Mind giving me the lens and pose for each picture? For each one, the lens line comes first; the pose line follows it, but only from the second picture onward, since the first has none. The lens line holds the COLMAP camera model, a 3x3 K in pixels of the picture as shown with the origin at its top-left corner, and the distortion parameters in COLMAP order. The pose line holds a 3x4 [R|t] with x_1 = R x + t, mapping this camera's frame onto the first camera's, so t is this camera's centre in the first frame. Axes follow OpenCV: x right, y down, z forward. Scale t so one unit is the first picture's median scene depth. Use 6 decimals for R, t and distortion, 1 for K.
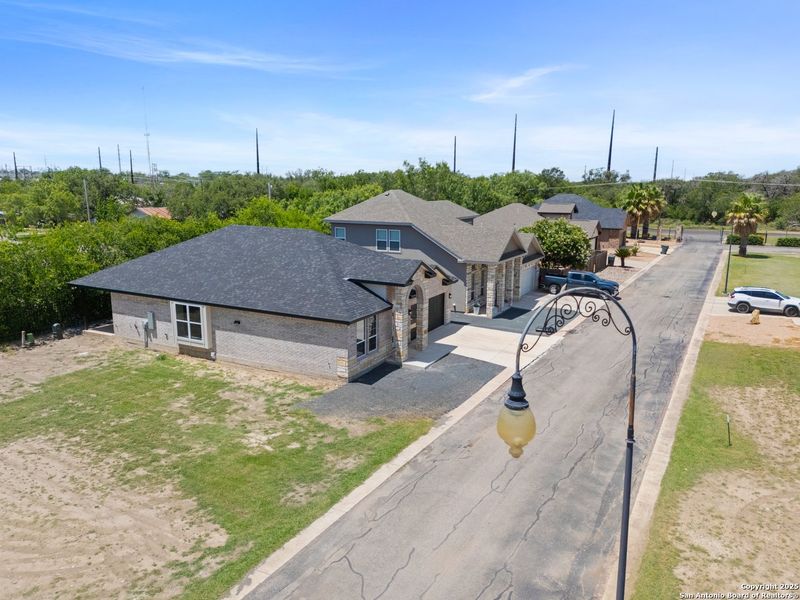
lens RADIAL K [[587.6, 0, 404.2], [0, 587.6, 297.4], [0, 0, 1]] dist [0.062454, -0.038767]
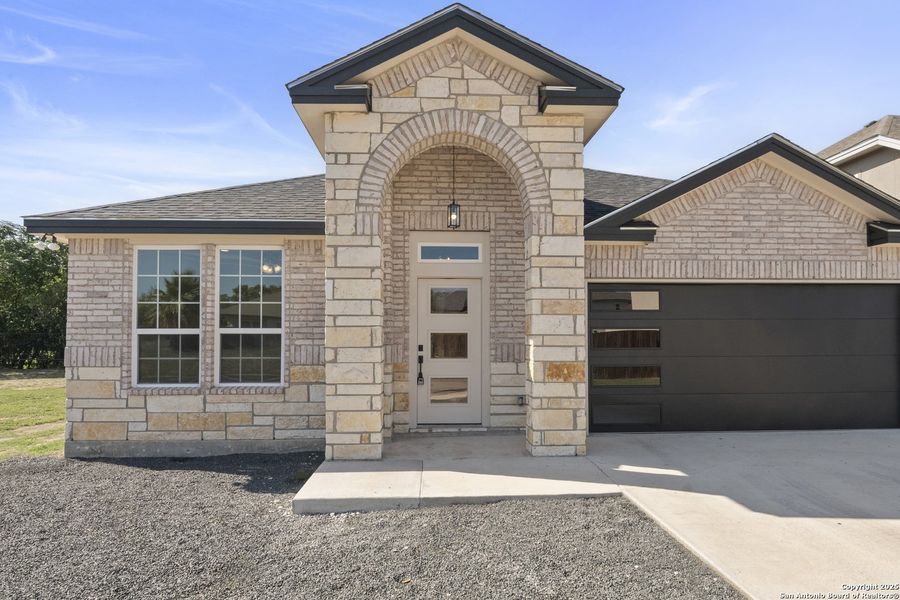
lens RADIAL K [[521.1, 0, 451.9], [0, 521.1, 325.1], [0, 0, 1]] dist [-0.004151, -0.009781]
pose [[0.509148, -0.025730, -0.860294, 0.184336], [-0.159287, 0.979469, -0.123566, 0.073912], [0.845811, 0.199947, 0.494596, 0.886244]]
